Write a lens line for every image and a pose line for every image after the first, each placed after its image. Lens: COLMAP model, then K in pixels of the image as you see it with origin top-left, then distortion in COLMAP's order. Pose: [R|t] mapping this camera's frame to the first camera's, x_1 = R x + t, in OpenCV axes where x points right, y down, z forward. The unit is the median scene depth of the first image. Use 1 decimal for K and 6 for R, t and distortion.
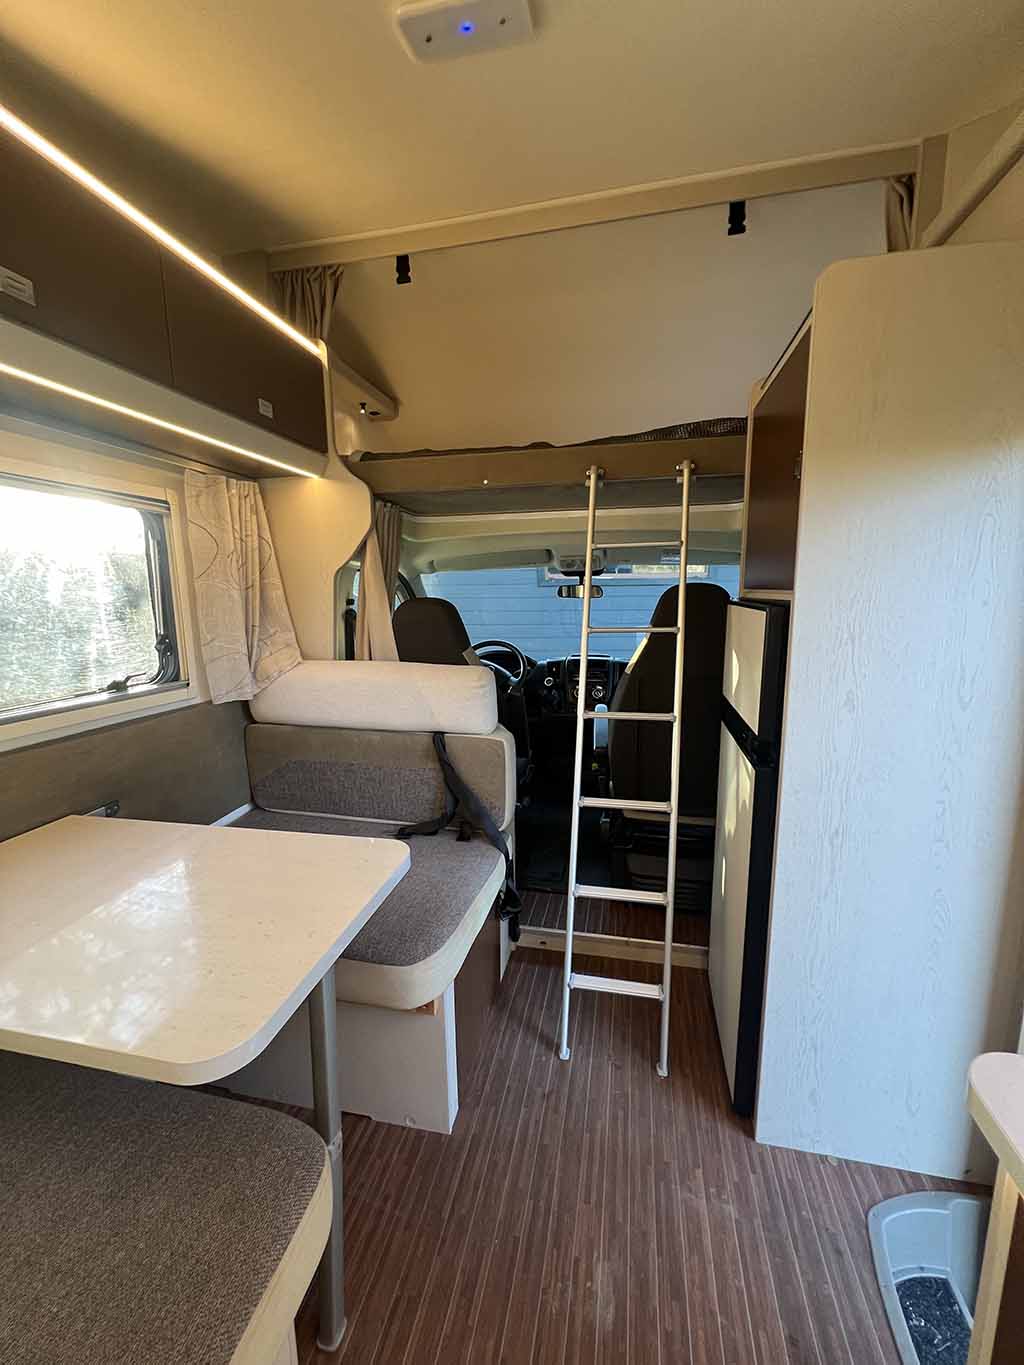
lens RADIAL K [[545.0, 0, 515.0], [0, 545.0, 679.4], [0, 0, 1]] dist [-0.001289, -0.000293]
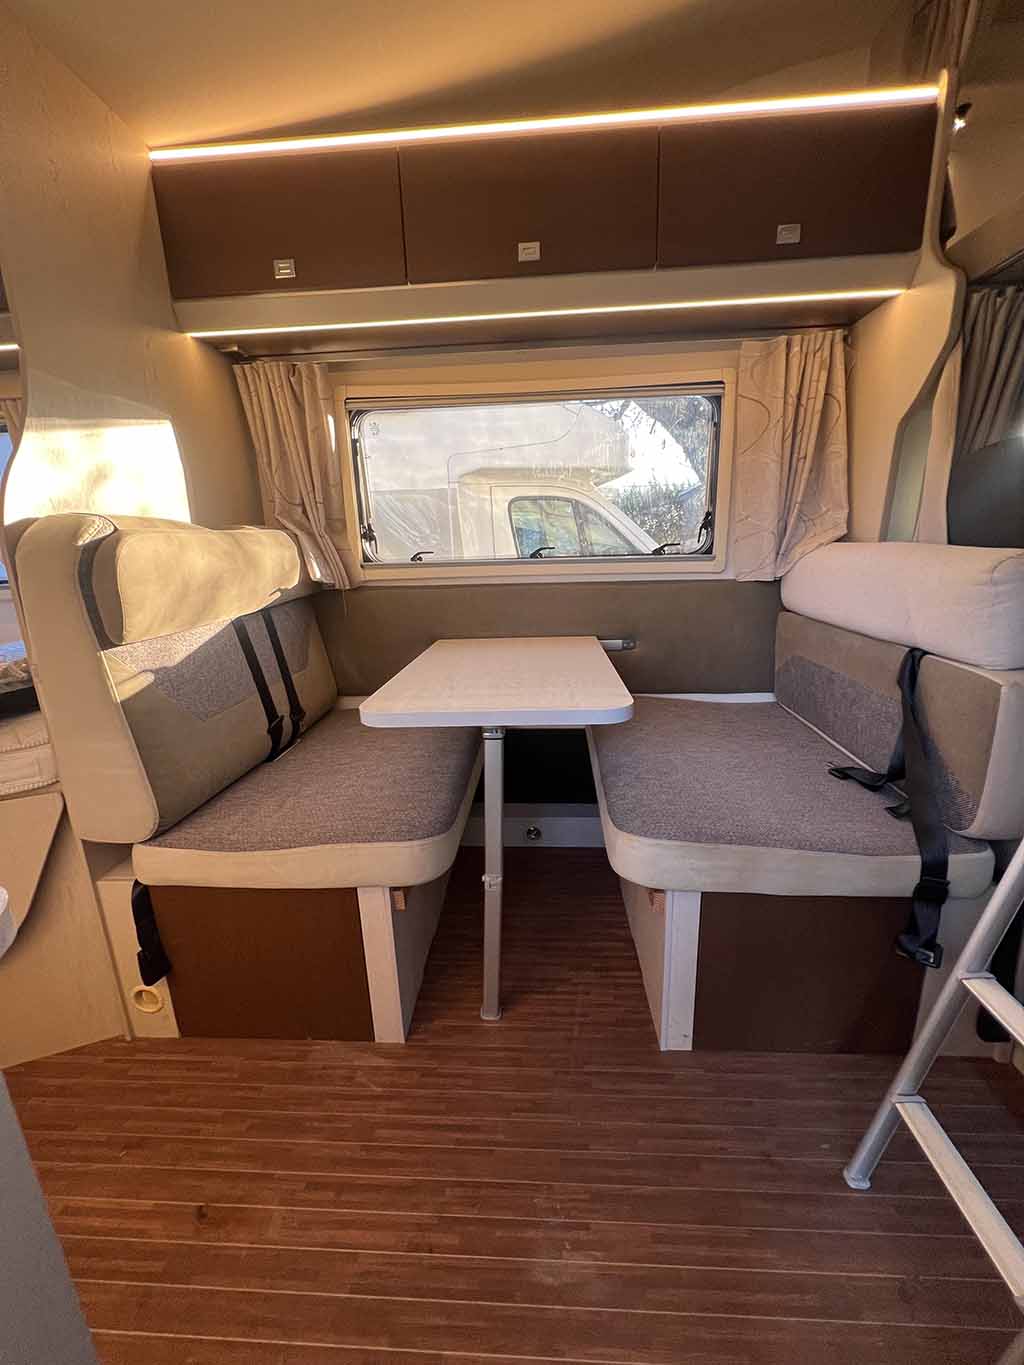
lens RADIAL K [[546.4, 0, 512.0], [0, 546.4, 682.5], [0, 0, 1]] dist [-0.003225, -0.000288]
pose [[0.155184, 0.247201, -0.956457, 0.421805], [-0.129481, 0.964923, 0.228381, 0.048900], [0.979363, 0.088402, 0.181748, 0.402341]]
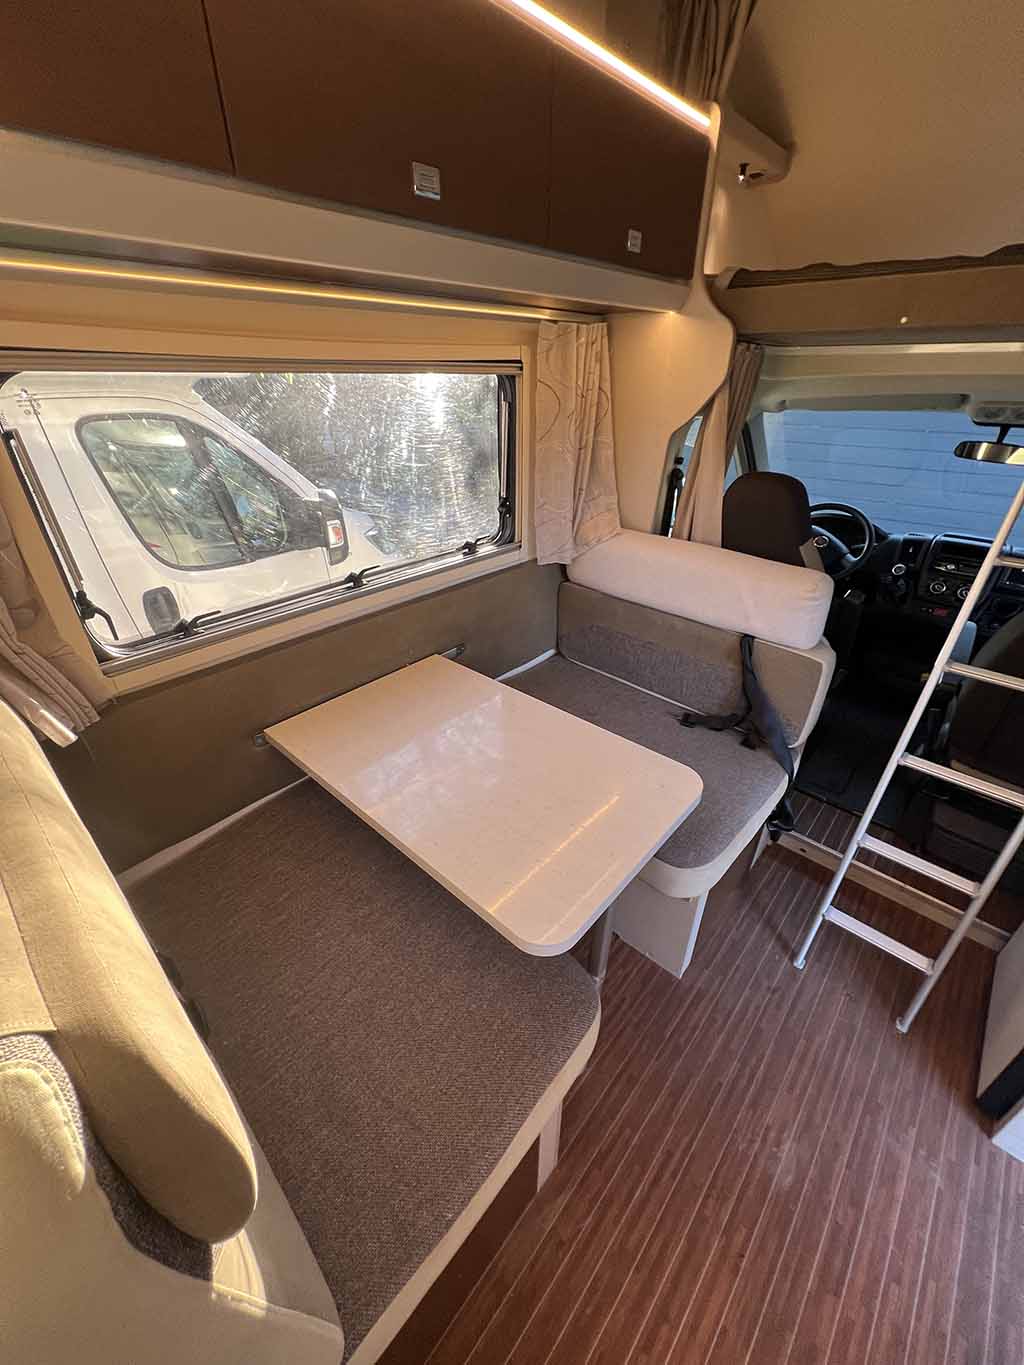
lens RADIAL K [[545.0, 0, 515.0], [0, 545.0, 679.4], [0, 0, 1]] dist [-0.001289, -0.000293]
pose [[0.868086, 0.258691, -0.423681, -0.072133], [-0.092070, 0.922578, 0.374663, -0.145130], [0.487801, -0.286231, 0.824695, 0.013811]]
